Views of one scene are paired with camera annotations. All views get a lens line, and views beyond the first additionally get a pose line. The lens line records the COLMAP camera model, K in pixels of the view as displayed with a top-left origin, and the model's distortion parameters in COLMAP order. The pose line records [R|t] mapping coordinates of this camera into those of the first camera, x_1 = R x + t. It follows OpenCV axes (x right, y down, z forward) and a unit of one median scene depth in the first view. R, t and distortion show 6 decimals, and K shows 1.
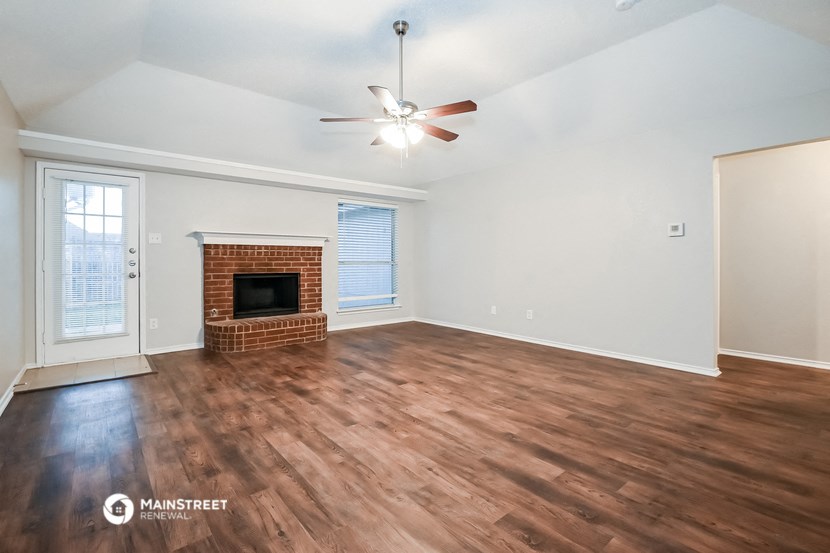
lens RADIAL K [[380.8, 0, 412.8], [0, 380.8, 260.1], [0, 0, 1]] dist [-0.003930, -0.000239]
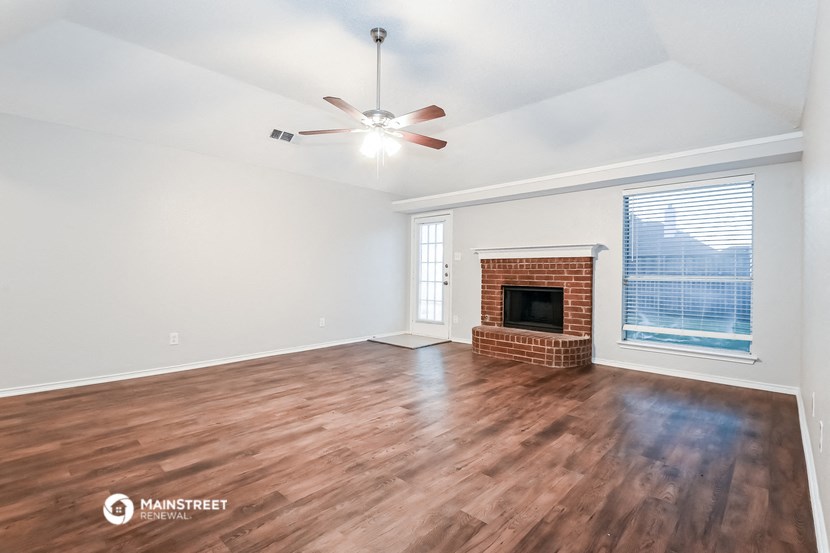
lens RADIAL K [[386.1, 0, 412.6], [0, 386.1, 279.1], [0, 0, 1]] dist [-0.002470, -0.000965]
pose [[0.123352, 0.020888, -0.992143, 0.704363], [-0.003734, 0.999781, 0.020585, -0.004479], [0.992356, 0.001165, 0.123403, 0.708378]]
